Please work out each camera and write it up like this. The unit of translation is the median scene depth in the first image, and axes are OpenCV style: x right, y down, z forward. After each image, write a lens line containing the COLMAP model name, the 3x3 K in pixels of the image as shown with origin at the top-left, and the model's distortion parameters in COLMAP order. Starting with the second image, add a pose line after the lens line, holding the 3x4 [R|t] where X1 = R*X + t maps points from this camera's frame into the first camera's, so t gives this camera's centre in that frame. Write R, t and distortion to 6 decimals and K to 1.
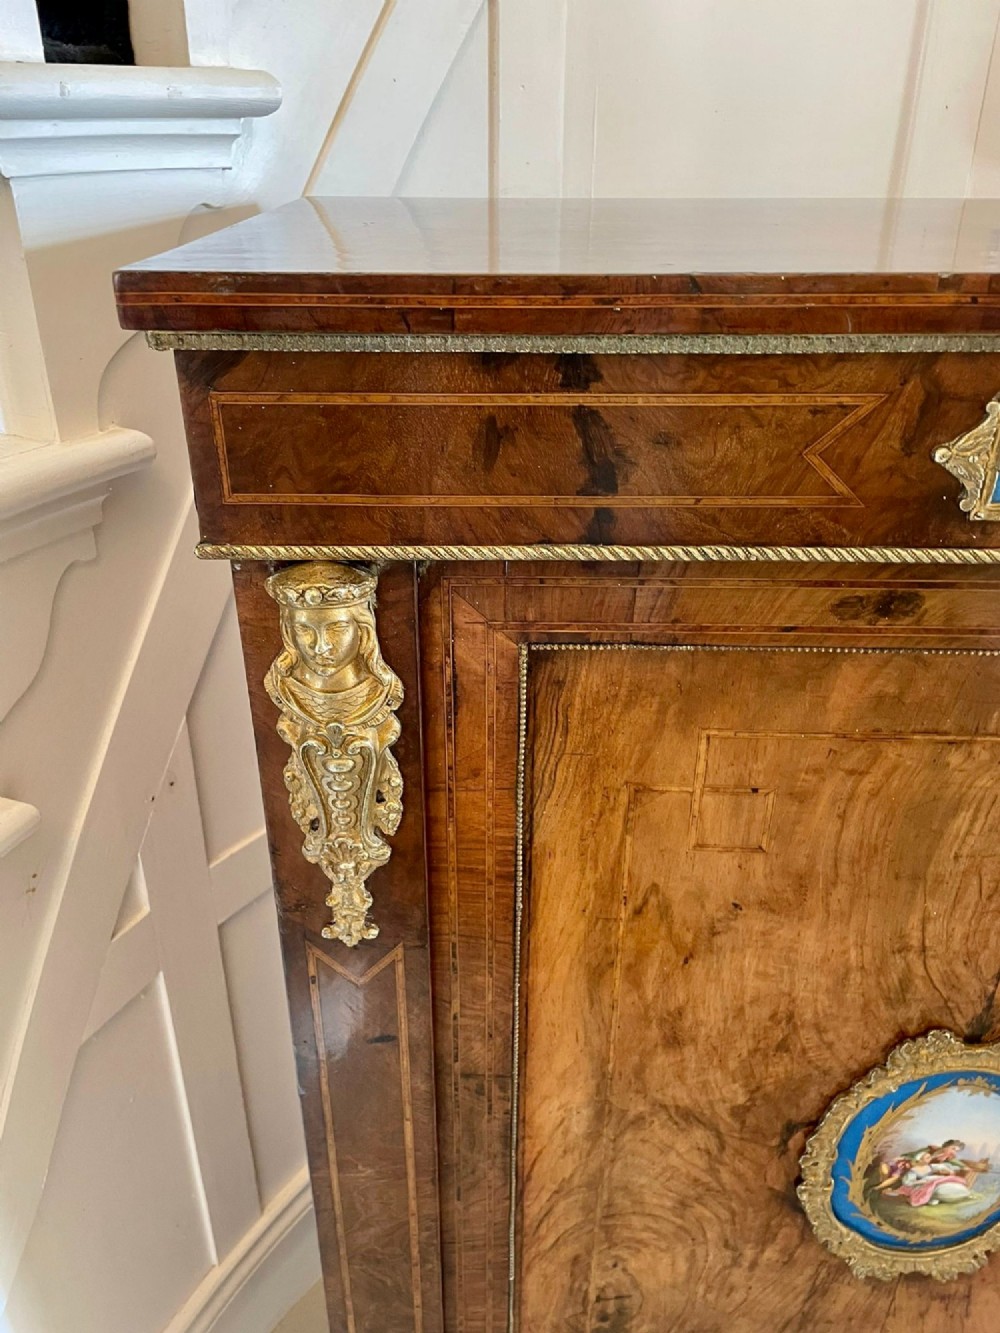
lens RADIAL K [[999.6, 0, 490.3], [0, 999.6, 656.9], [0, 0, 1]] dist [0.069428, -0.092008]
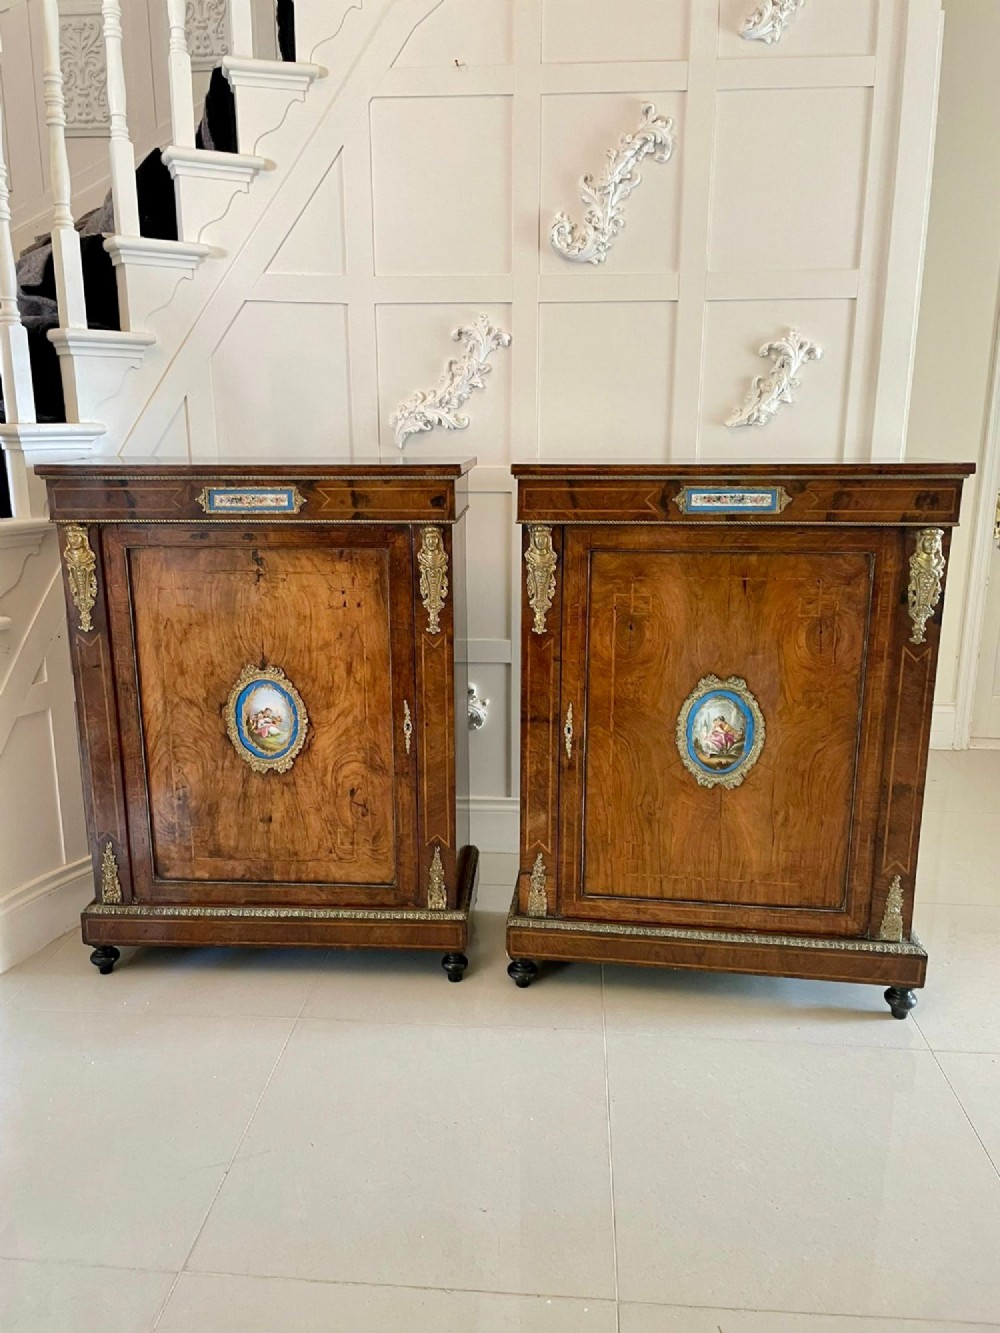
lens RADIAL K [[999.6, 0, 511.5], [0, 999.6, 646.7], [0, 0, 1]] dist [0.069428, -0.092008]
pose [[0.999837, -0.001354, -0.018015, 1.461368], [-0.003320, 0.966430, -0.256908, 1.245373], [0.017758, 0.256926, 0.966268, -2.523780]]
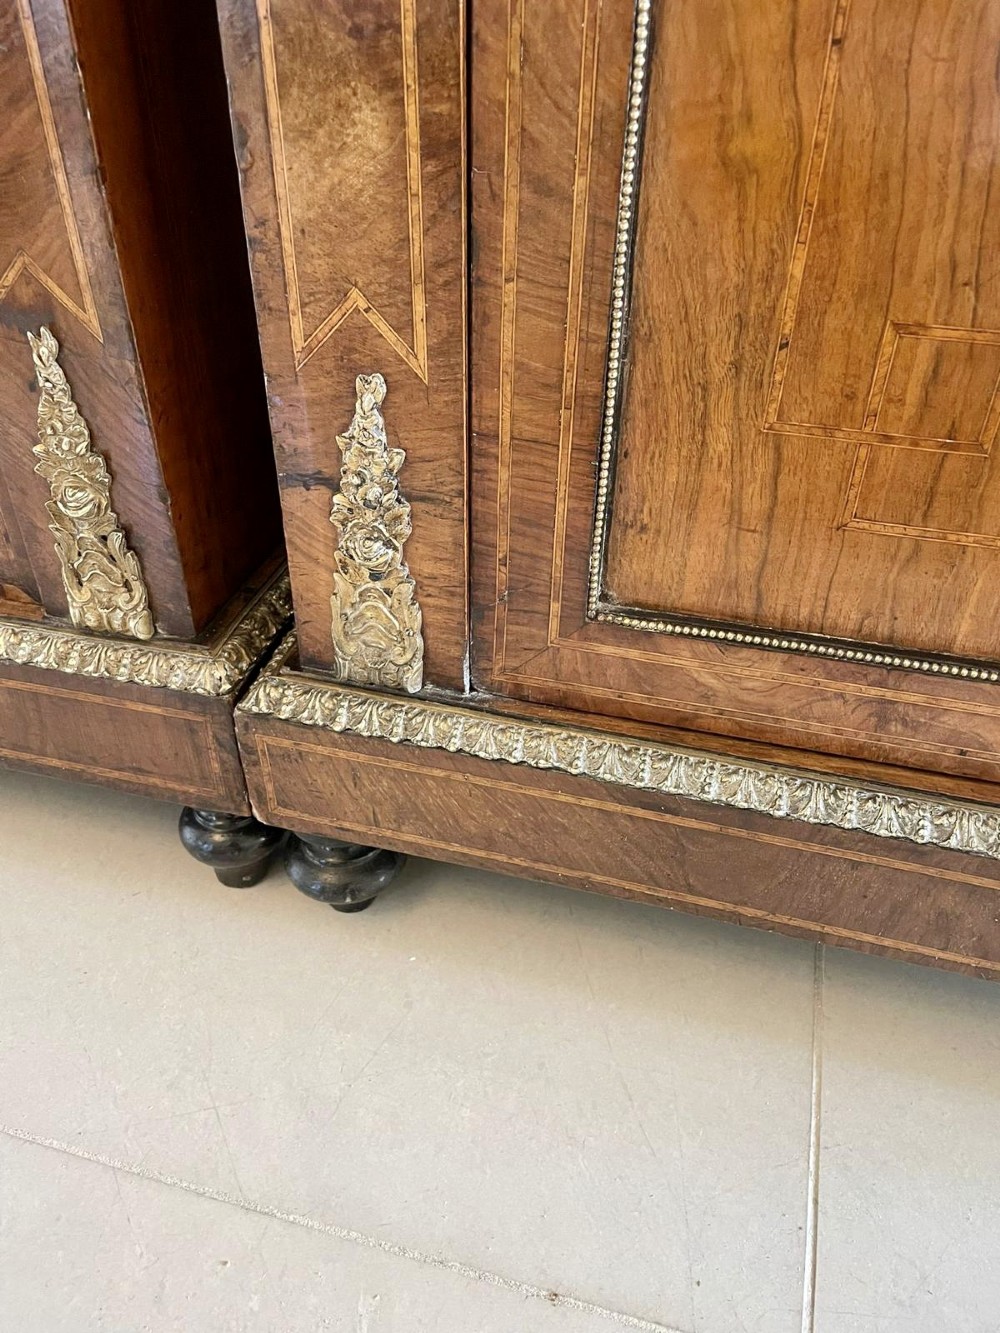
lens RADIAL K [[999.6, 0, 495.5], [0, 999.6, 663.2], [0, 0, 1]] dist [0.069428, -0.092008]
pose [[0.987312, 0.096203, -0.126331, 1.678937], [-0.073434, 0.982020, 0.173909, 1.095539], [0.140790, -0.162426, 0.976625, 0.592812]]
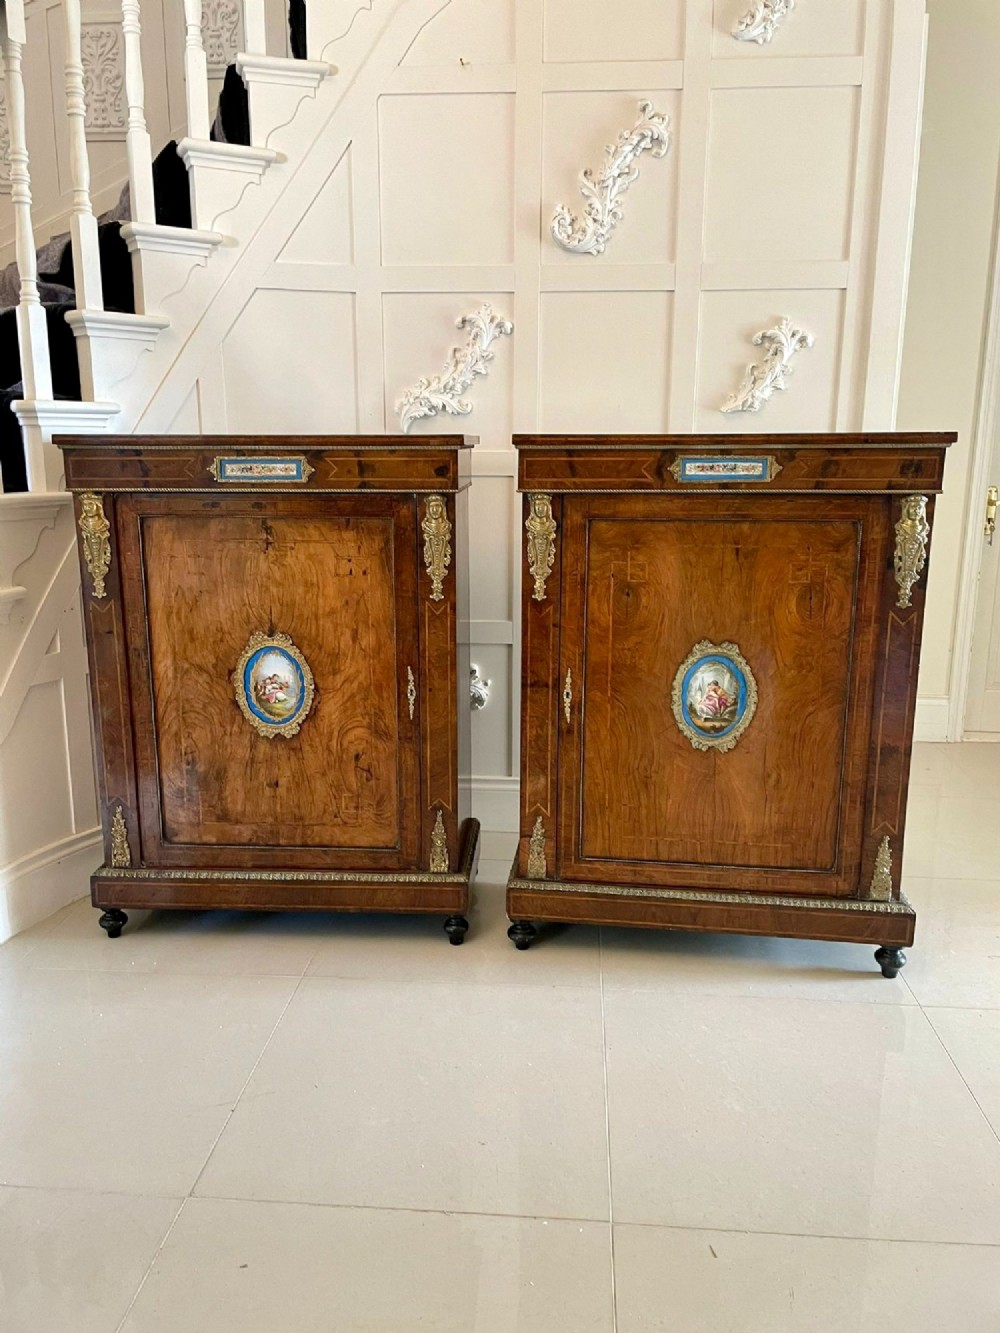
lens RADIAL K [[999.6, 0, 519.7], [0, 999.6, 649.1], [0, 0, 1]] dist [0.069428, -0.092008]
pose [[0.999908, 0.001047, -0.013499, 1.474444], [-0.004789, 0.959909, -0.280273, 1.487363], [0.012664, 0.280311, 0.959826, -2.575484]]
